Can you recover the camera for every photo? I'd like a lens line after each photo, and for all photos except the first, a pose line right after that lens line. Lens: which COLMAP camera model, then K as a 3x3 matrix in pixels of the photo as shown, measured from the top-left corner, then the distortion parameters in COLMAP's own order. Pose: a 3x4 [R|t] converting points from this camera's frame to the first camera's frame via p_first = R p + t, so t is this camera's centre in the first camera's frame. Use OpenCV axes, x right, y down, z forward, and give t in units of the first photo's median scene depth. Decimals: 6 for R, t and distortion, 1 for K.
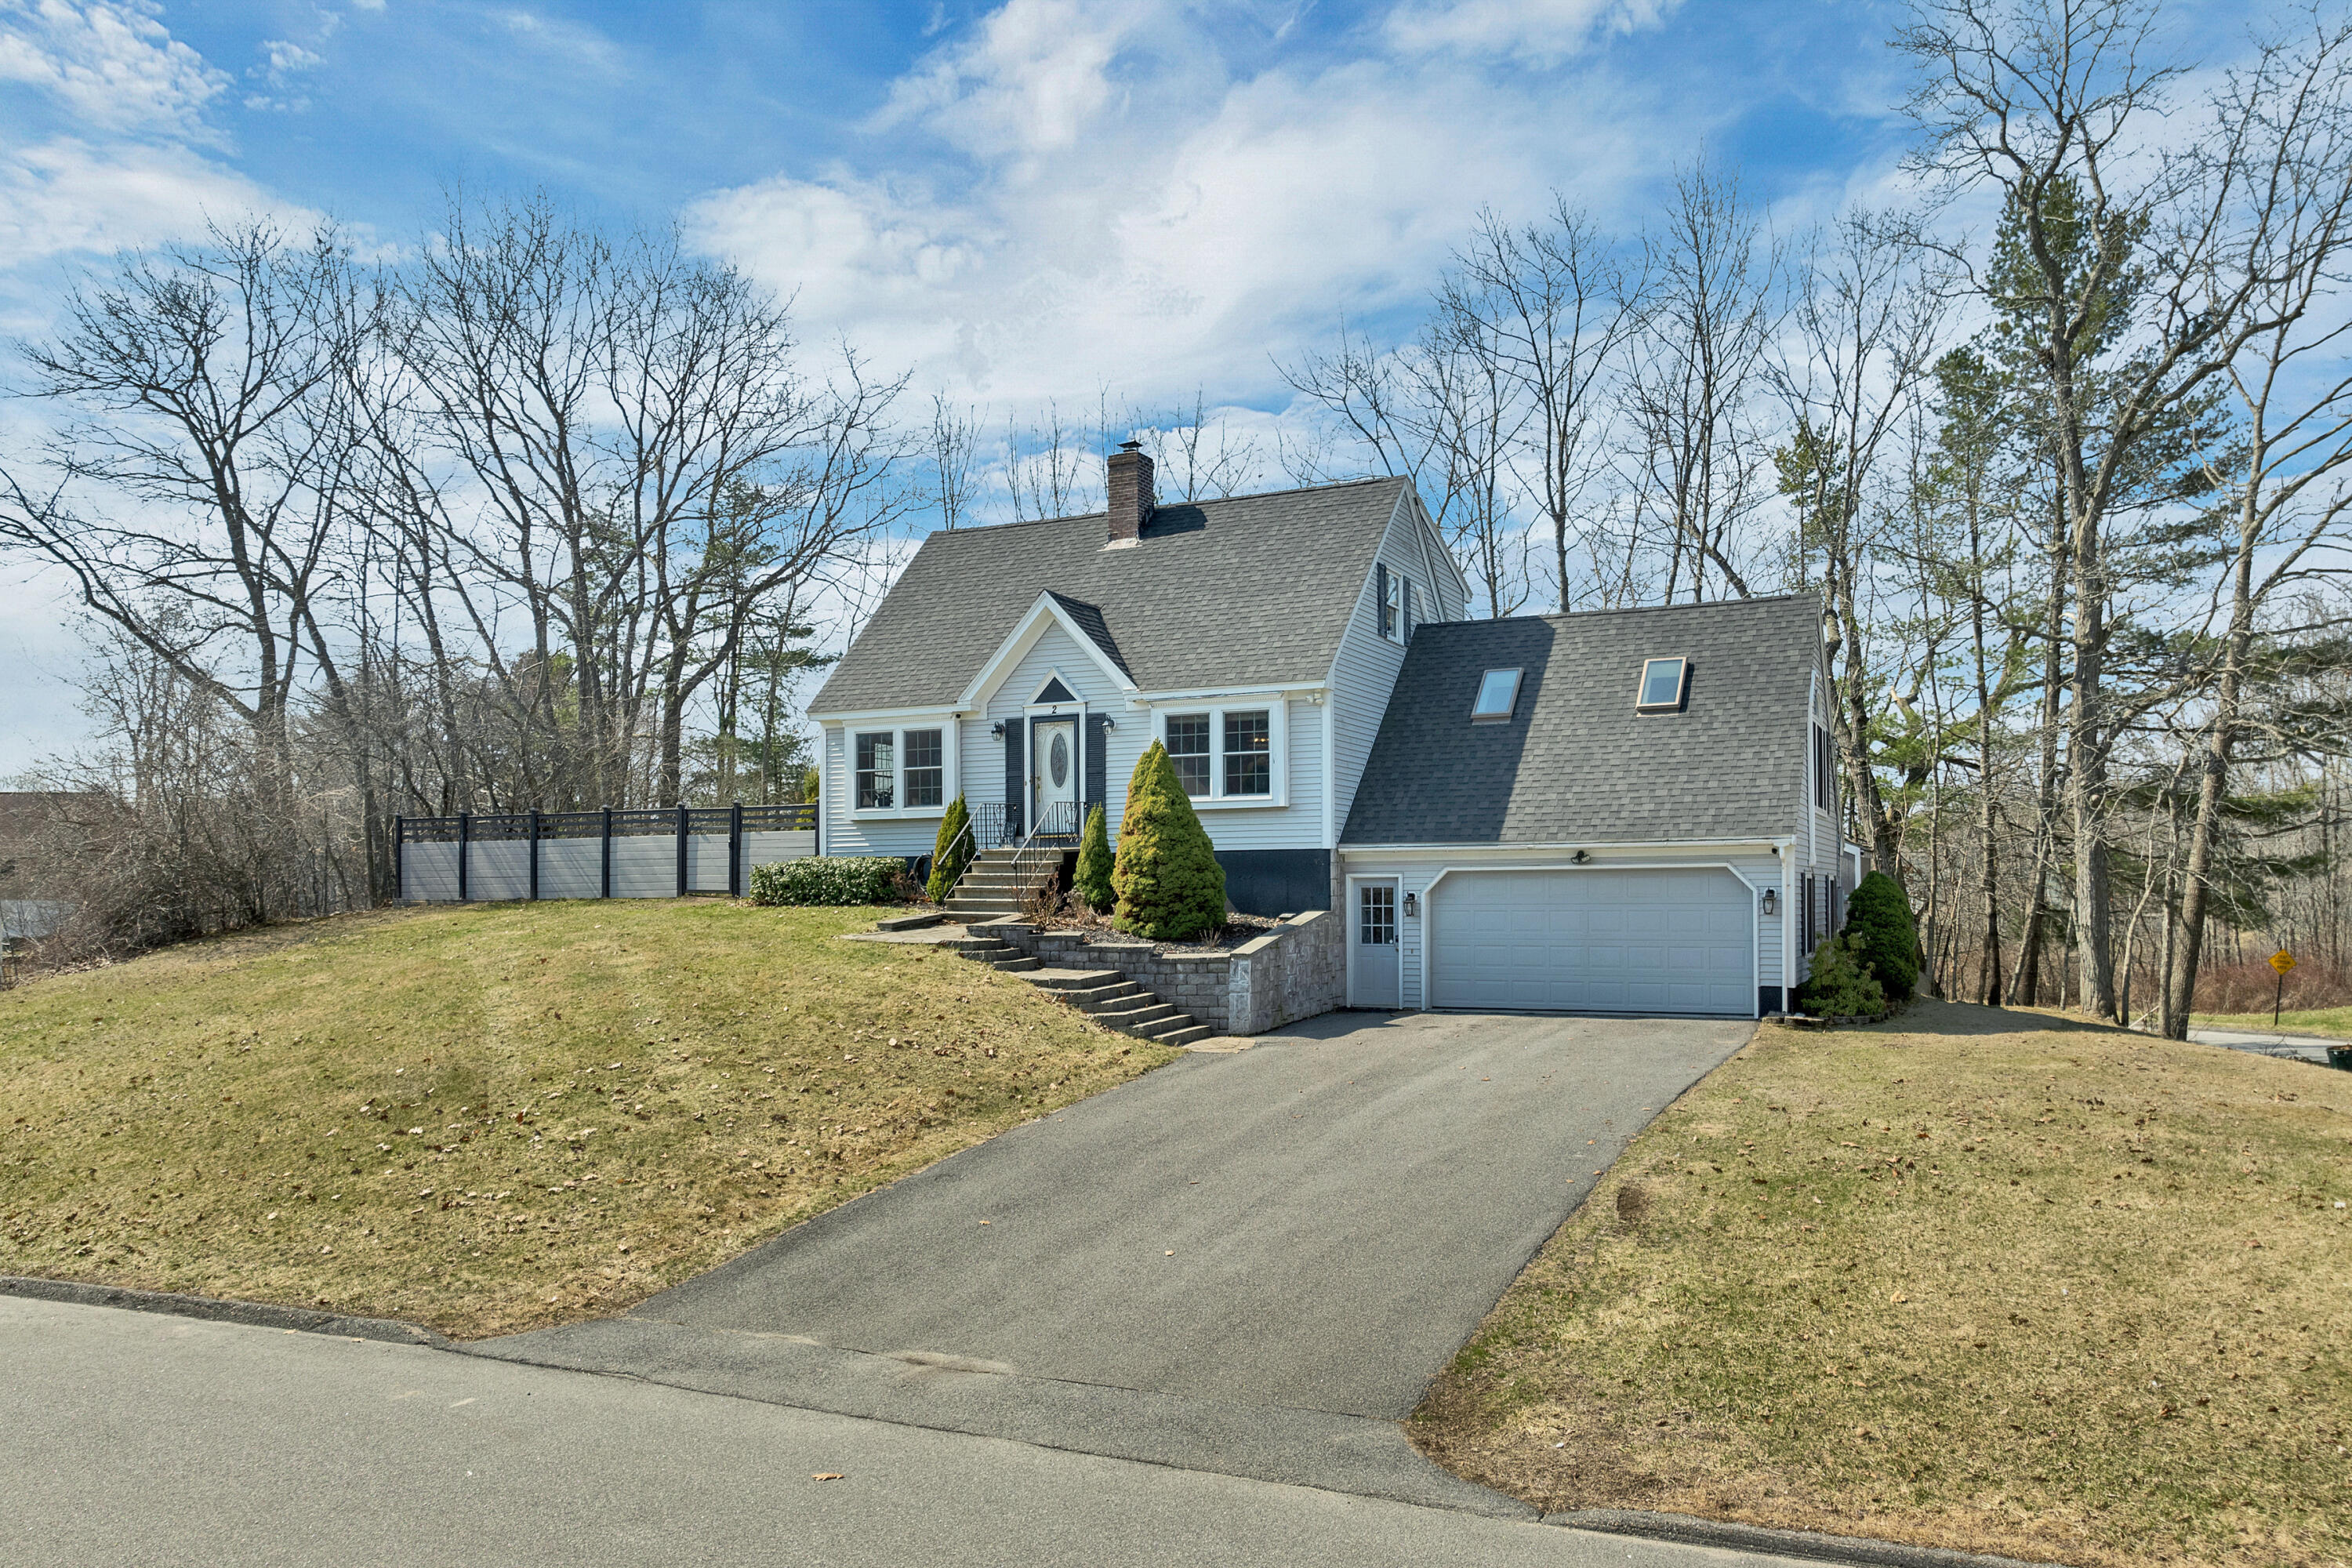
lens RADIAL K [[1687.9, 0, 1192.3], [0, 1687.9, 871.8], [0, 0, 1]] dist [-0.024596, -0.025602]
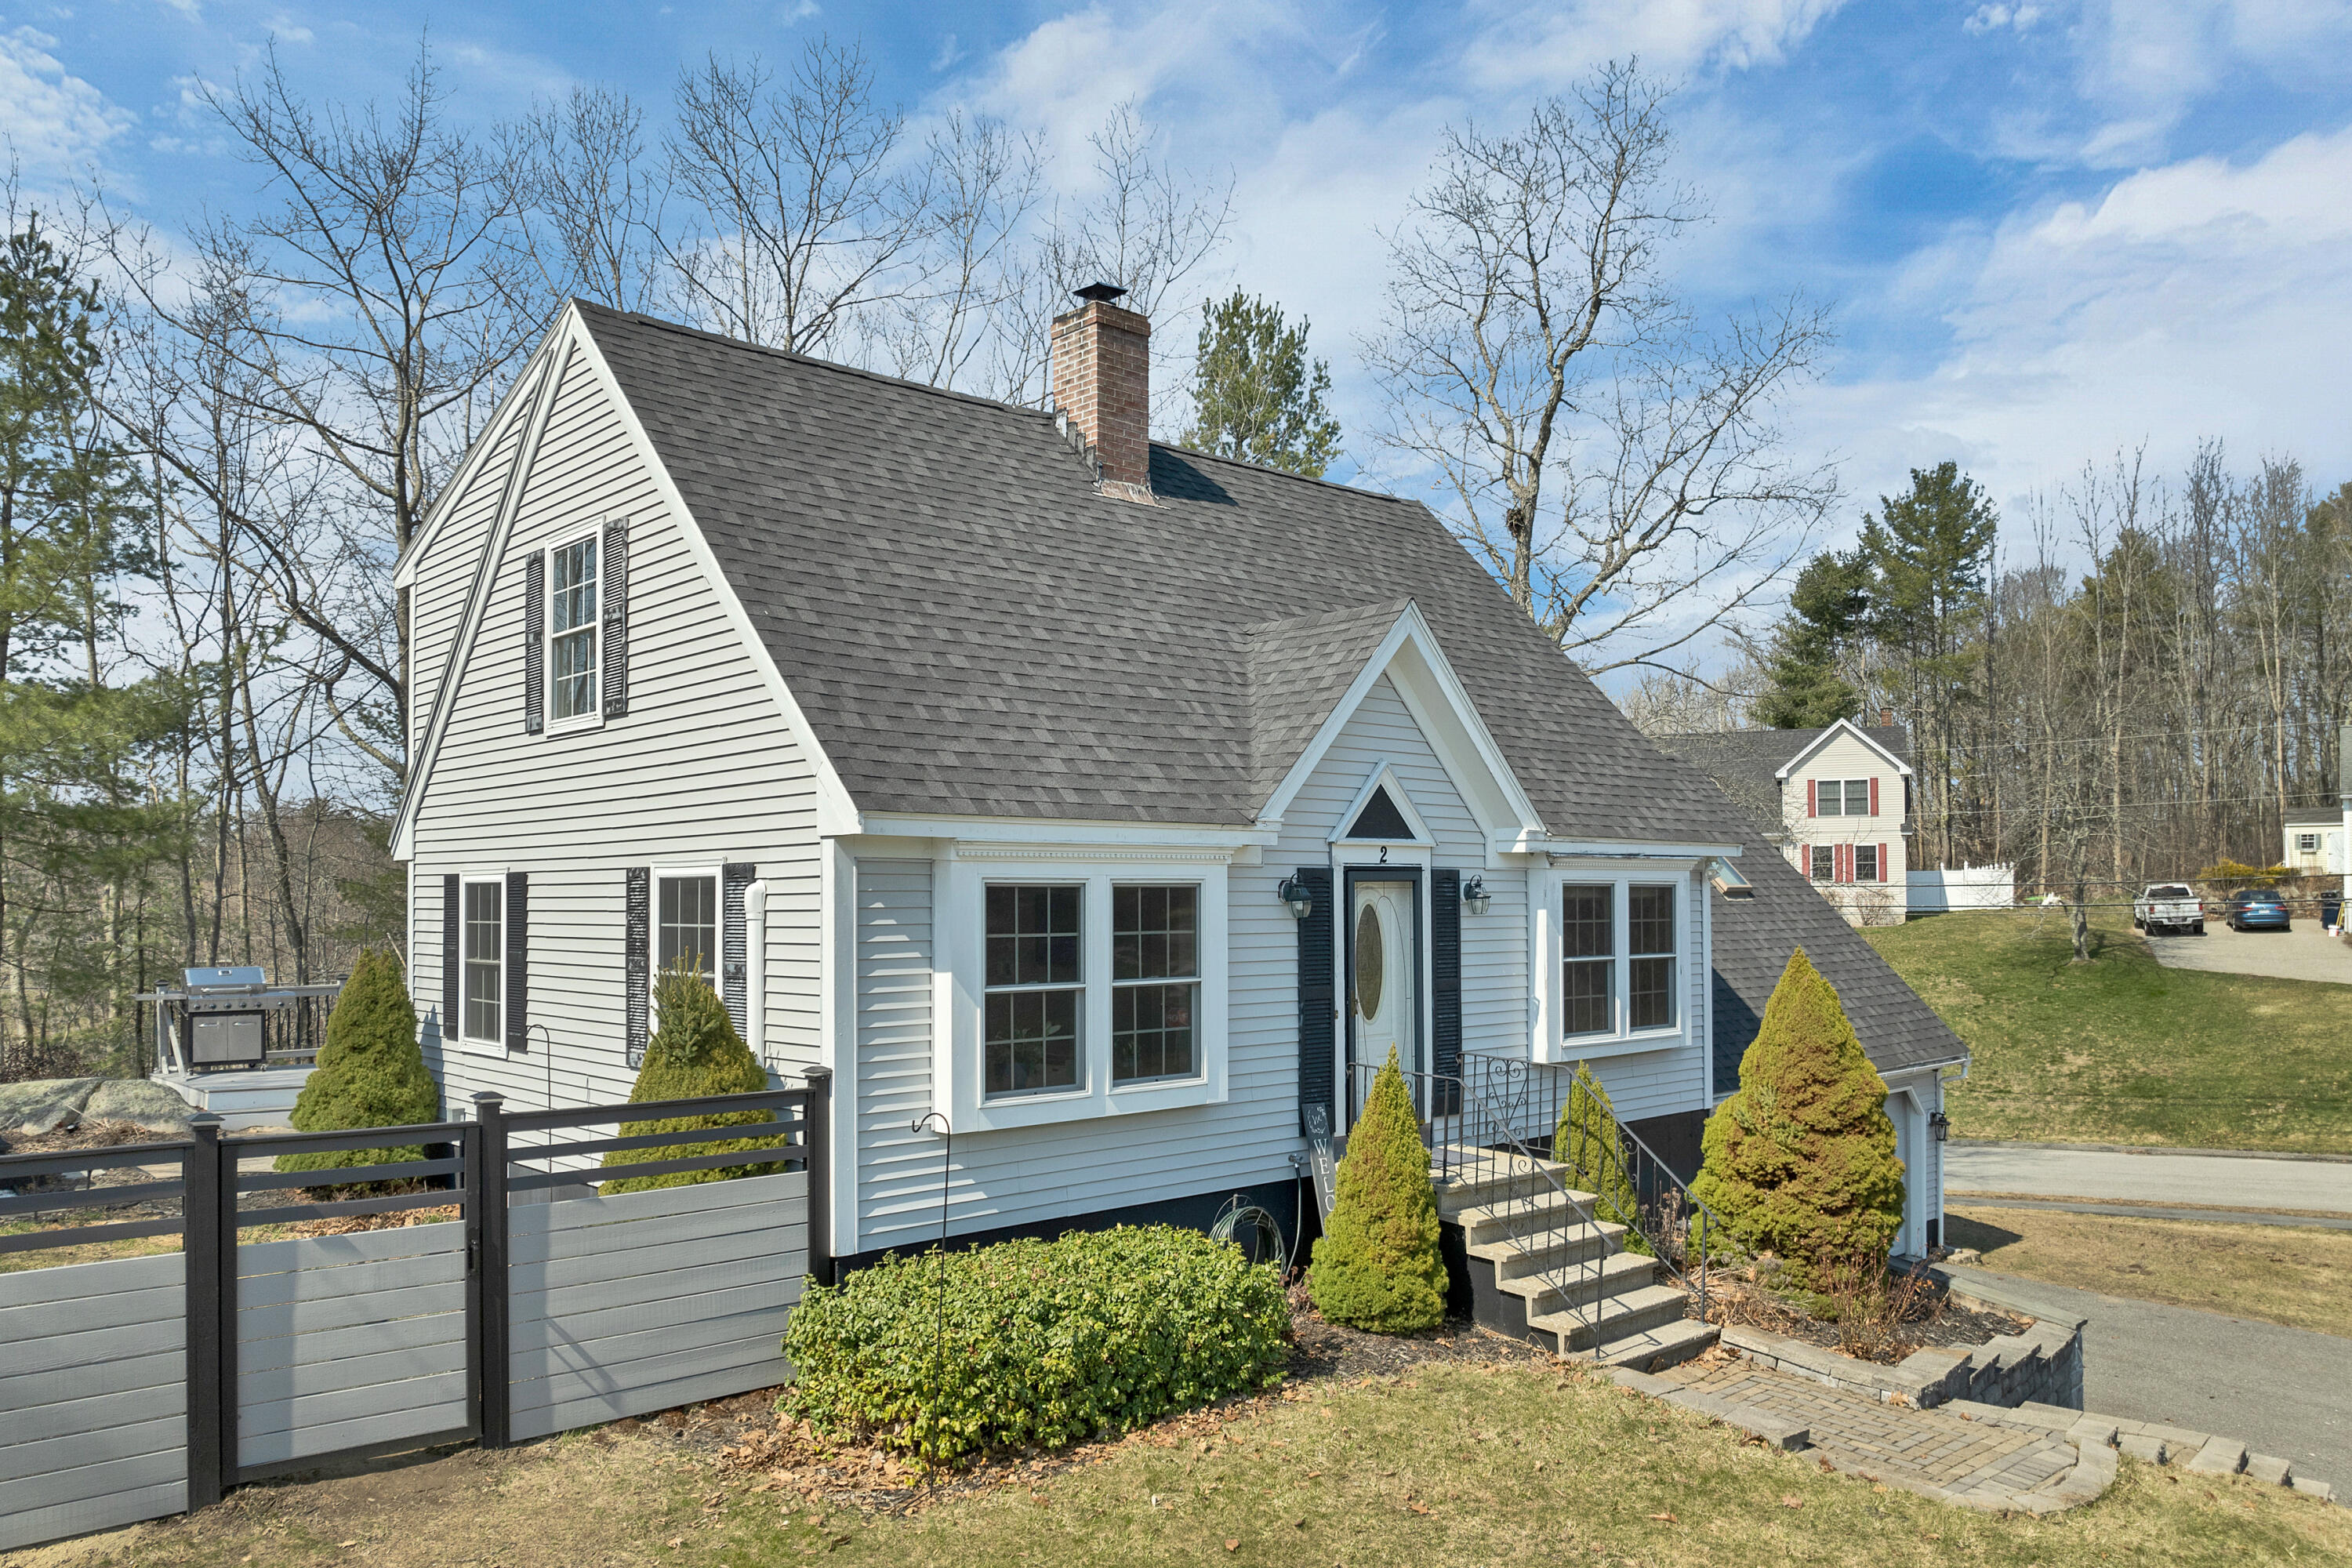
lens RADIAL K [[1687.9, 0, 1192.3], [0, 1687.9, 871.8], [0, 0, 1]] dist [-0.024596, -0.025602]
pose [[0.363678, 0.018386, 0.931343, -0.567495], [-0.011023, 0.999820, -0.015433, -0.088520], [-0.931460, -0.004653, 0.363815, 0.929941]]
